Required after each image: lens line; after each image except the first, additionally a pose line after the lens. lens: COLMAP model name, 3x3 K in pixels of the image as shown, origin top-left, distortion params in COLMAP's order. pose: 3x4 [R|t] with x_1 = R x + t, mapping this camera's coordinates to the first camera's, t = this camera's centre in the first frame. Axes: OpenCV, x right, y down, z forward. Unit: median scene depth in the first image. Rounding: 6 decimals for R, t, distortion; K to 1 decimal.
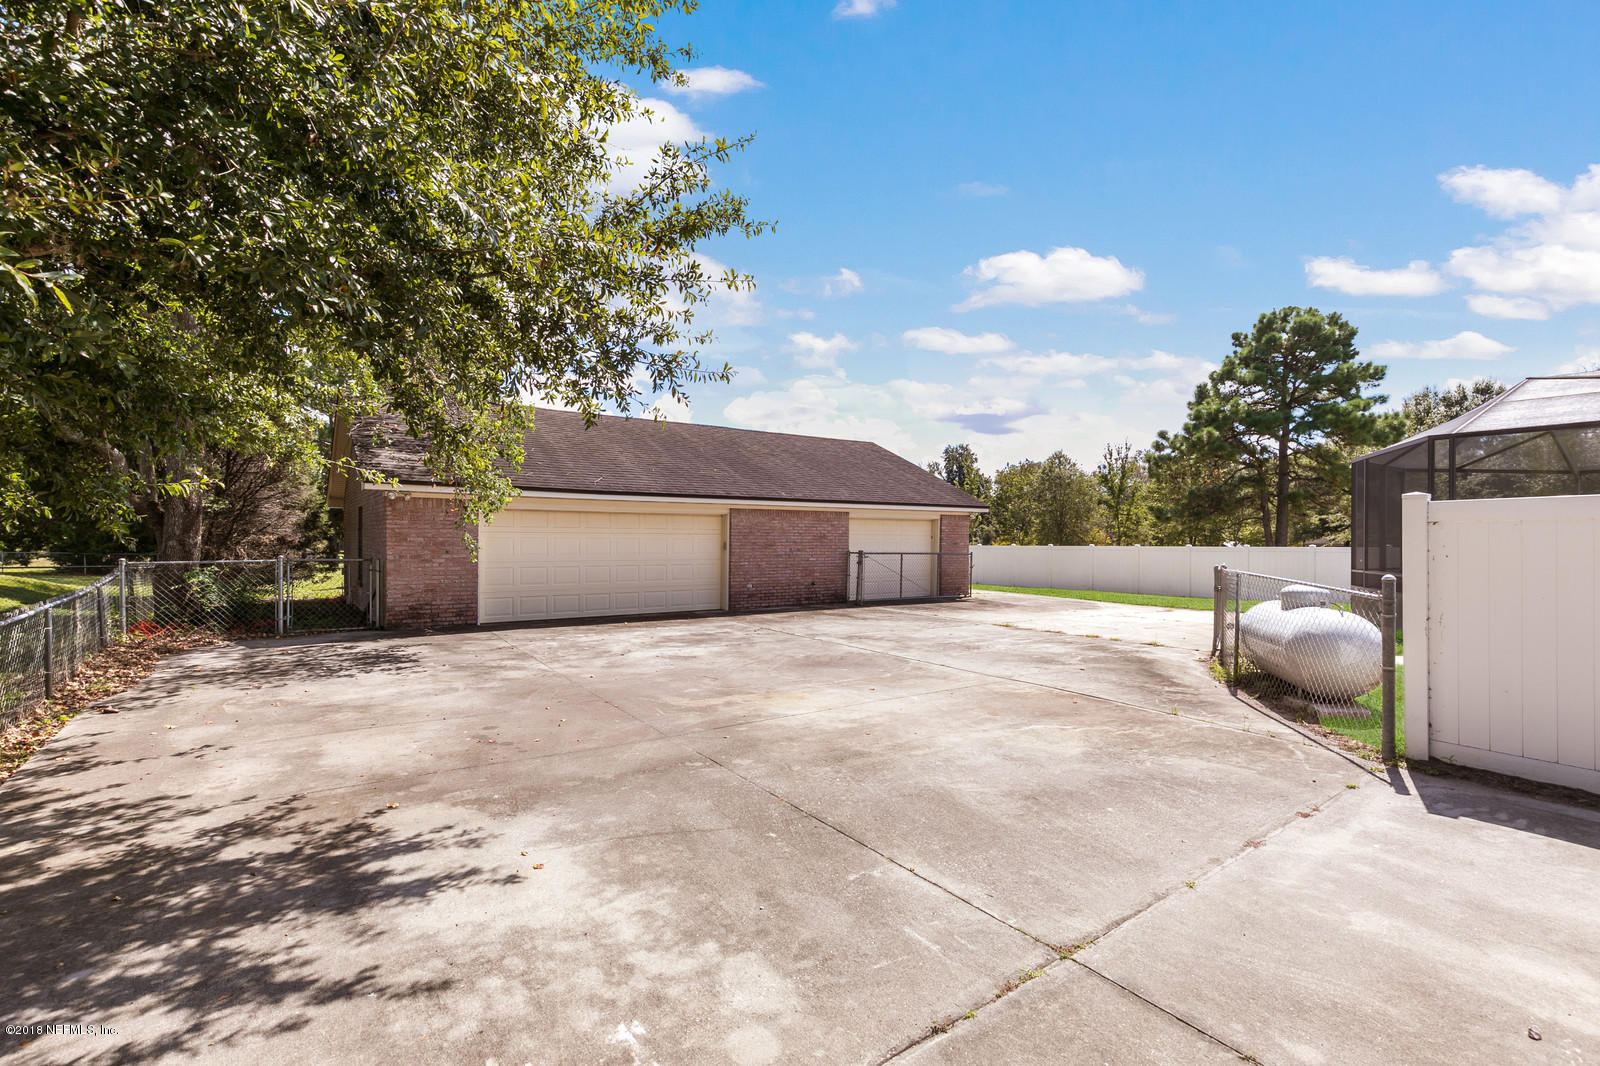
lens RADIAL K [[731.7, 0, 800.0], [0, 731.7, 533.0], [0, 0, 1]] dist [-0.020893, -0.000046]
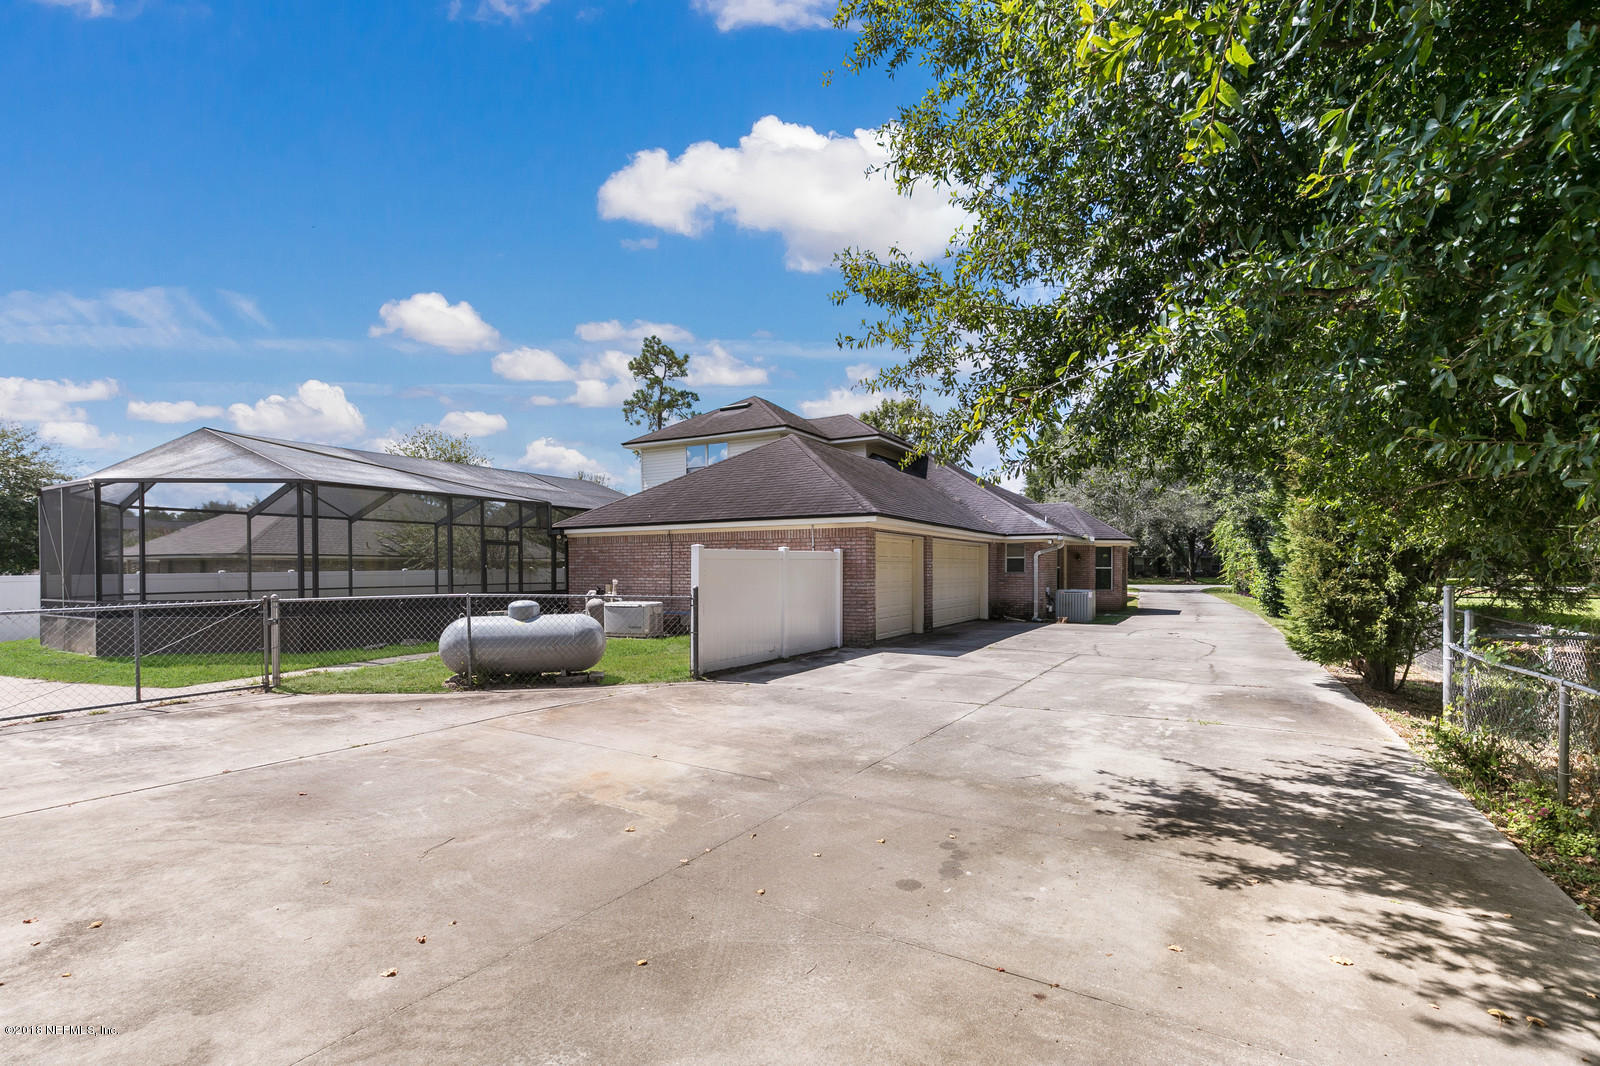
lens RADIAL K [[716.2, 0, 797.8], [0, 716.2, 569.0], [0, 0, 1]] dist [0.024925, 0.000193]
pose [[-0.402063, -0.015611, 0.915479, -1.431160], [-0.012223, 0.999857, 0.011681, -0.017080], [-0.915531, -0.006493, -0.402196, 2.014775]]
